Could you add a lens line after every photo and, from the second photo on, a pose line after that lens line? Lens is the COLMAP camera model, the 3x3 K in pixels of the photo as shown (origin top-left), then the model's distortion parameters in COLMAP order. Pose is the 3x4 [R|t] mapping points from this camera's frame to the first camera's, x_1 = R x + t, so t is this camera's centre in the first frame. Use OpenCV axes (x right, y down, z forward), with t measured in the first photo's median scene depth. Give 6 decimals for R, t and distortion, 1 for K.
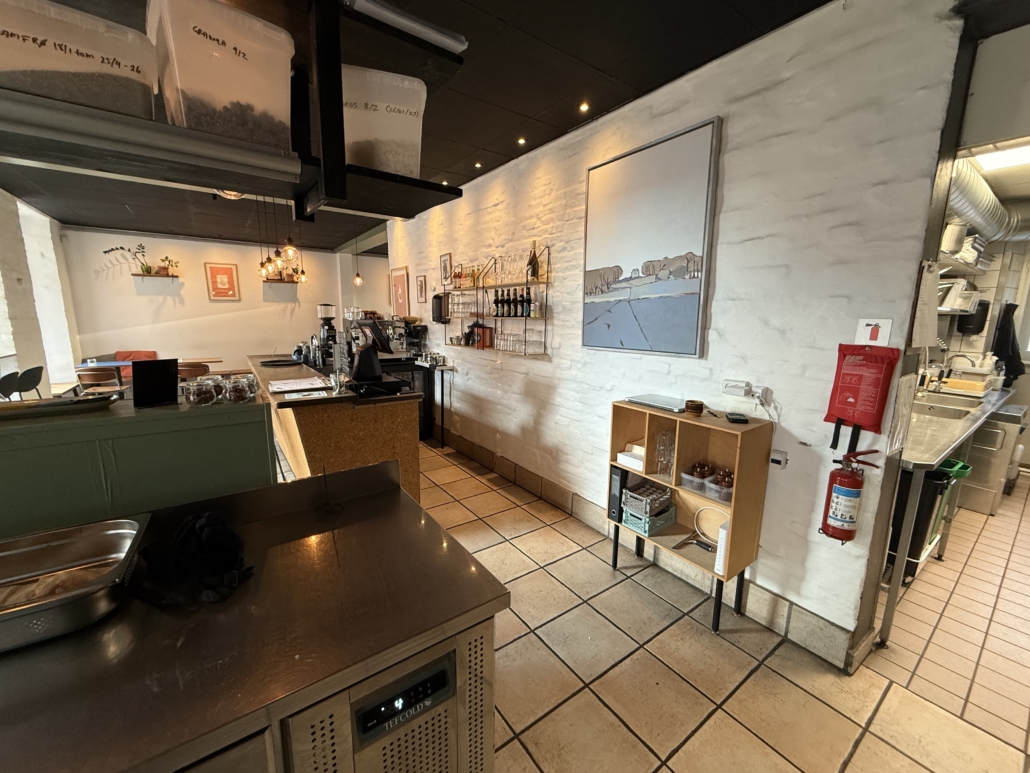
lens RADIAL K [[408.1, 0, 512.7], [0, 408.1, 385.3], [0, 0, 1]] dist [-0.000323, -0.000272]
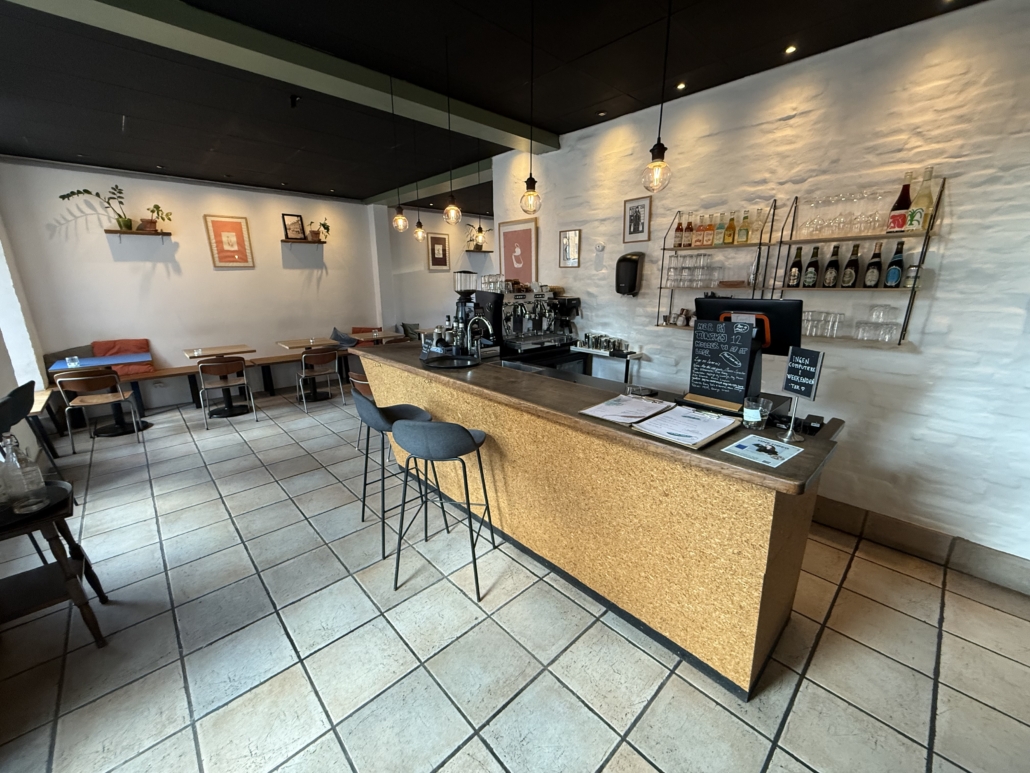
lens RADIAL K [[408.1, 0, 512.7], [0, 408.1, 385.3], [0, 0, 1]] dist [-0.000323, -0.000272]
pose [[0.991800, -0.046304, 0.119114, -0.431569], [0.035976, 0.995520, 0.087441, -0.056737], [-0.122629, -0.082438, 0.989023, 0.257287]]
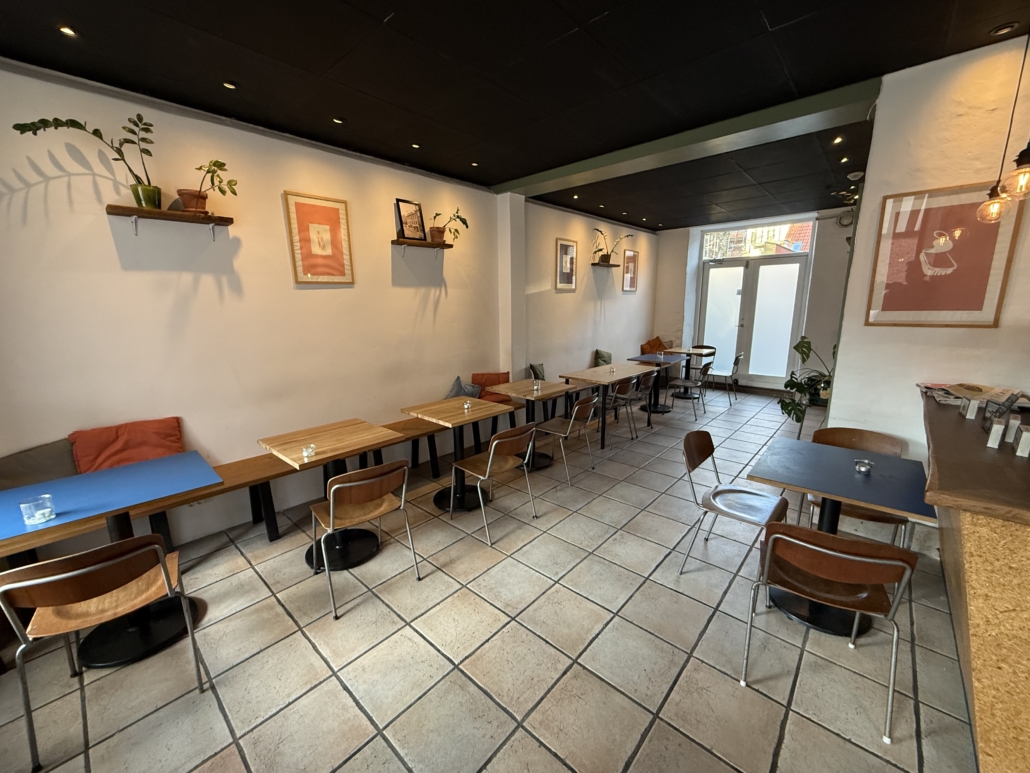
lens RADIAL K [[408.1, 0, 512.7], [0, 408.1, 385.3], [0, 0, 1]] dist [-0.000323, -0.000272]
pose [[0.977898, -0.065214, 0.198652, -0.873985], [0.059325, 0.997609, 0.035458, -0.148056], [-0.200489, -0.022890, 0.979428, 0.761895]]
